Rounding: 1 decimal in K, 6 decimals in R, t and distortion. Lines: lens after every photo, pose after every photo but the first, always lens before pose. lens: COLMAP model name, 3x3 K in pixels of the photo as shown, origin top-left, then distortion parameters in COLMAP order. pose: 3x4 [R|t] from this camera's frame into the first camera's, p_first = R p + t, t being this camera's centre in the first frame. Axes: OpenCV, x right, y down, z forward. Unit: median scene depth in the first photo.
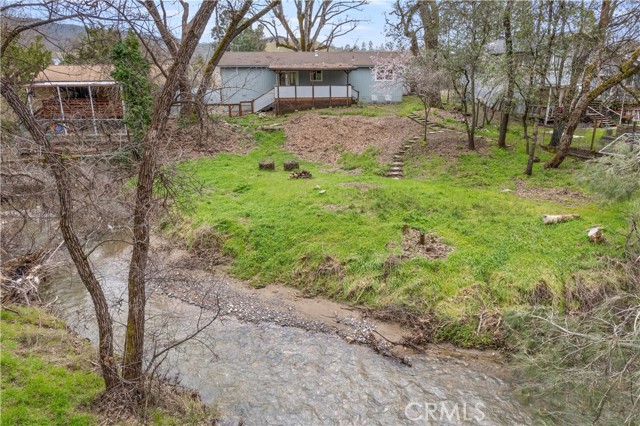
lens RADIAL K [[407.6, 0, 317.1], [0, 407.6, 210.6], [0, 0, 1]] dist [-0.039858, 0.000981]
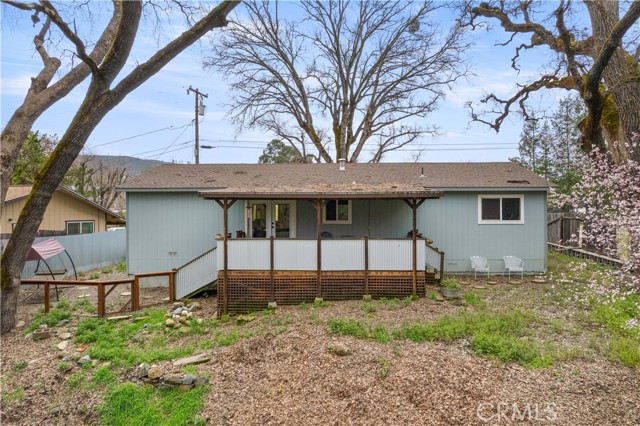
lens RADIAL K [[407.6, 0, 317.1], [0, 407.6, 210.6], [0, 0, 1]] dist [-0.039858, 0.000981]
pose [[0.991467, 0.004108, -0.130294, 0.034741], [-0.042886, 0.954146, -0.296253, -0.213002], [0.123102, 0.299313, 0.946181, 0.615022]]
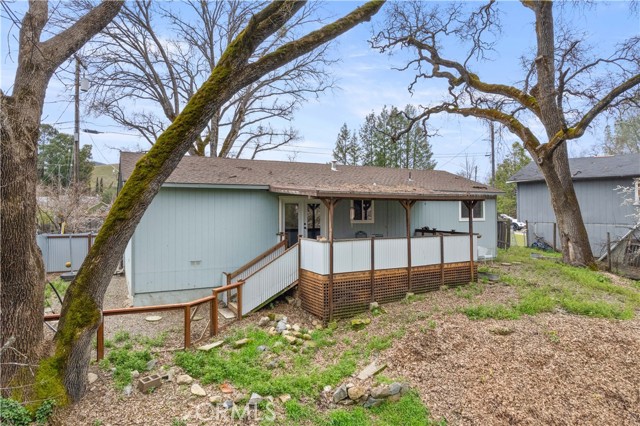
lens RADIAL K [[407.6, 0, 317.1], [0, 407.6, 210.6], [0, 0, 1]] dist [-0.039858, 0.000981]
pose [[0.914931, 0.002188, 0.403604, -0.238427], [0.117793, 0.955003, -0.272203, -0.225666], [-0.386039, 0.296589, 0.873504, 0.653536]]
